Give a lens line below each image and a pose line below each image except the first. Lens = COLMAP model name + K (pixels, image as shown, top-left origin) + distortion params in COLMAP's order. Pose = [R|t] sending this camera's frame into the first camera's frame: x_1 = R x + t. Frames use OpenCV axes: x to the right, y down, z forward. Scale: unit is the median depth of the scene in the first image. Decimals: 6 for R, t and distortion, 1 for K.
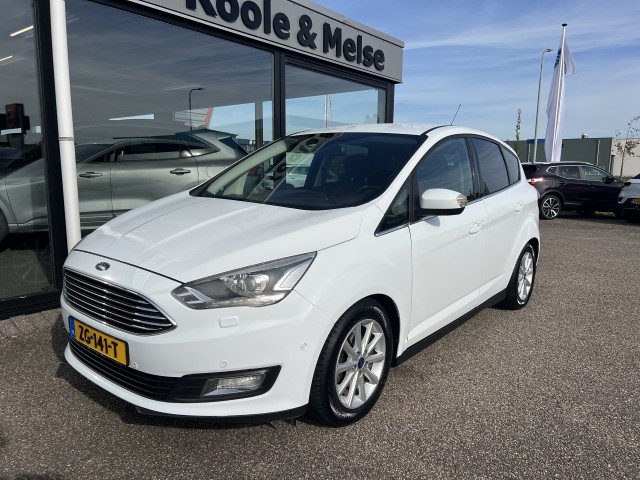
lens RADIAL K [[469.0, 0, 320.0], [0, 469.0, 240.0], [0, 0, 1]] dist [0.008551, -0.001984]
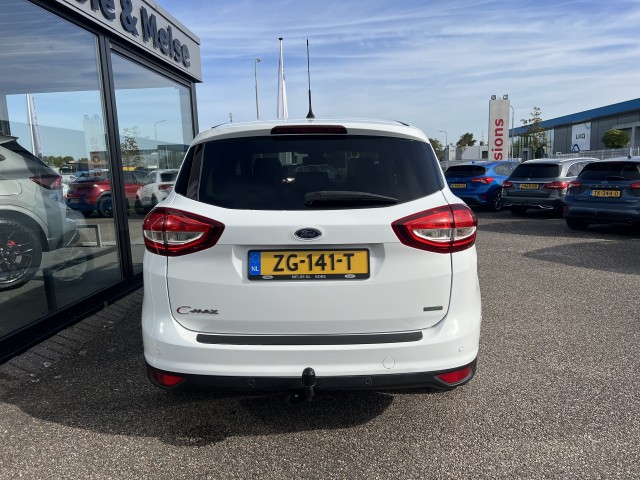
lens RADIAL K [[469.0, 0, 320.0], [0, 469.0, 240.0], [0, 0, 1]] dist [0.008551, -0.001984]
pose [[0.825837, -0.121600, 0.550642, -0.223808], [0.124157, 0.991720, 0.032798, -0.025090], [-0.550071, 0.041280, 0.834097, 0.111198]]
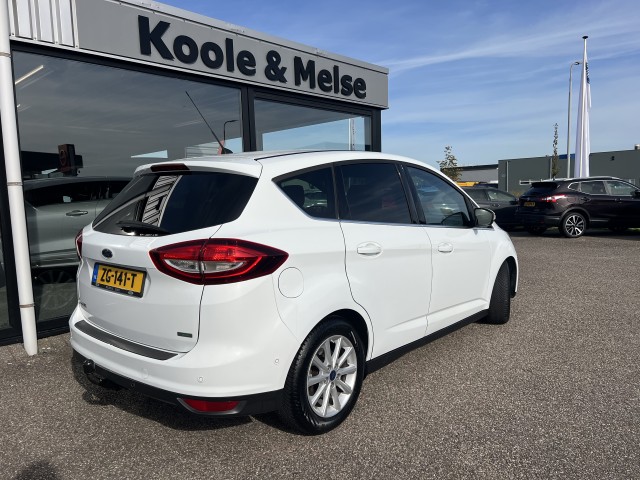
lens RADIAL K [[469.0, 0, 320.0], [0, 469.0, 240.0], [0, 0, 1]] dist [0.008551, -0.001984]
pose [[0.995698, -0.032422, -0.086803, 0.127210], [0.027908, 0.998219, -0.052721, -0.007346], [0.088358, 0.050071, 0.994829, 0.006470]]
